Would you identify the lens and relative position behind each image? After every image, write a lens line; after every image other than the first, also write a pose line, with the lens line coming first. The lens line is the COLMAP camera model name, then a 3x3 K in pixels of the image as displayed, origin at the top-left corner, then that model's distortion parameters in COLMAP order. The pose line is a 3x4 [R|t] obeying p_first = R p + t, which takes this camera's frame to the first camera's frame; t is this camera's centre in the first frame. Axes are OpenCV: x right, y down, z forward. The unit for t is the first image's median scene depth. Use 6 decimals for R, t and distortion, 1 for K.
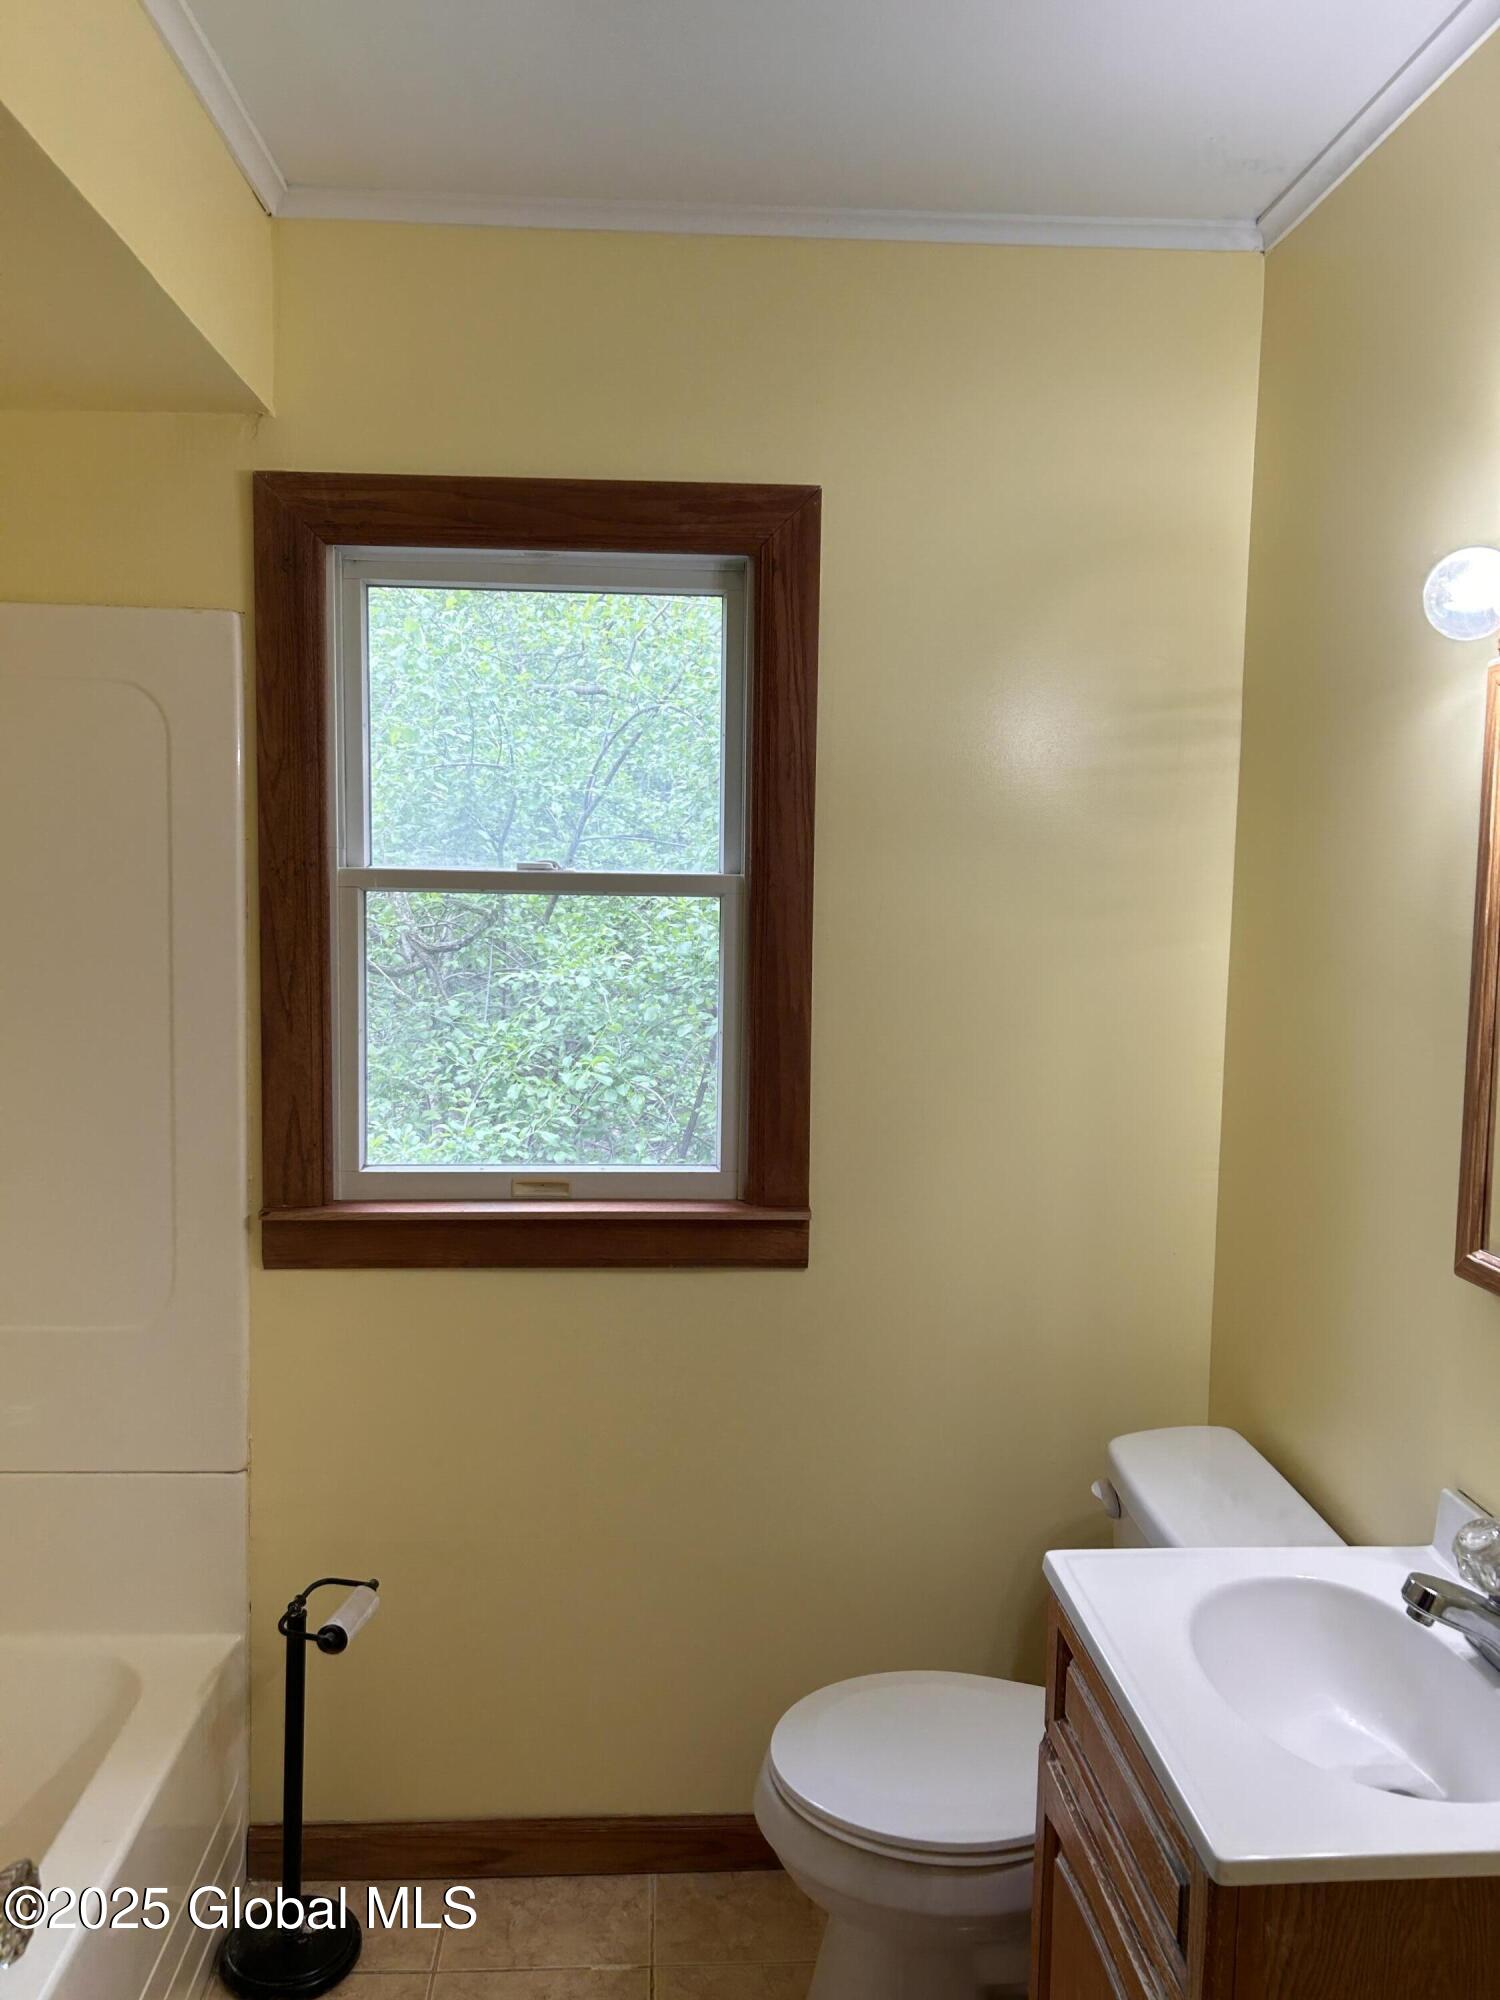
lens RADIAL K [[1504.6, 0, 750.0], [0, 1504.6, 1009.7], [0, 0, 1]] dist [0.055743, -0.060207]
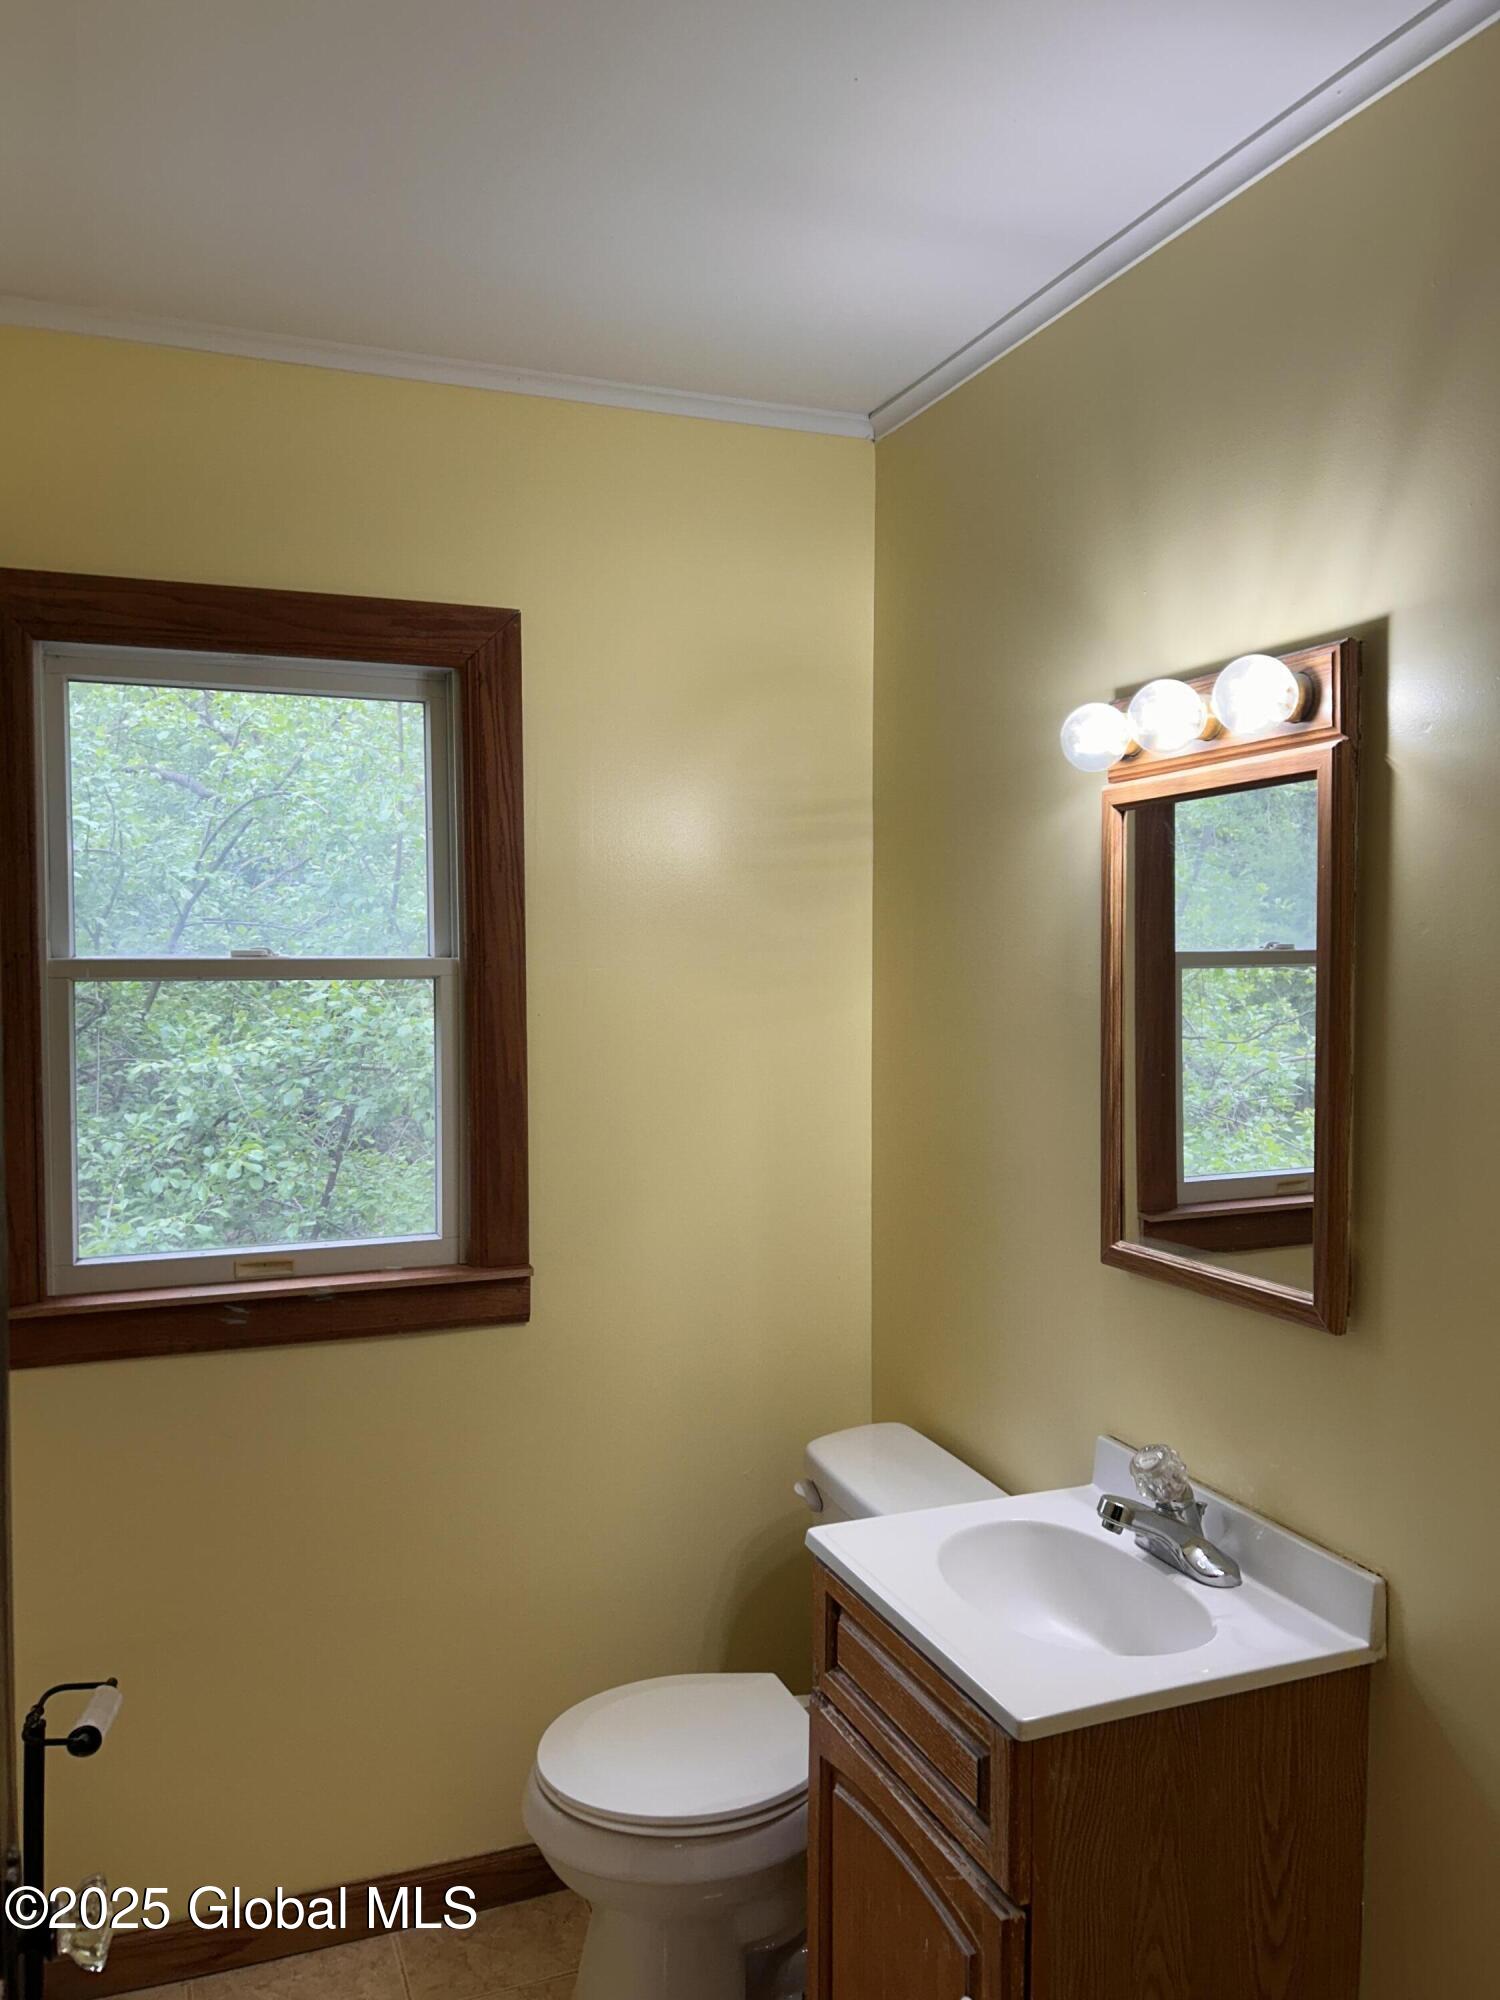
lens RADIAL K [[1504.6, 0, 745.9], [0, 1504.6, 1006.5], [0, 0, 1]] dist [0.055743, -0.060207]
pose [[0.950595, -0.027120, 0.309248, -0.145749], [0.043967, 0.997897, -0.047636, 0.005197], [-0.307306, 0.058879, 0.949788, -0.088557]]
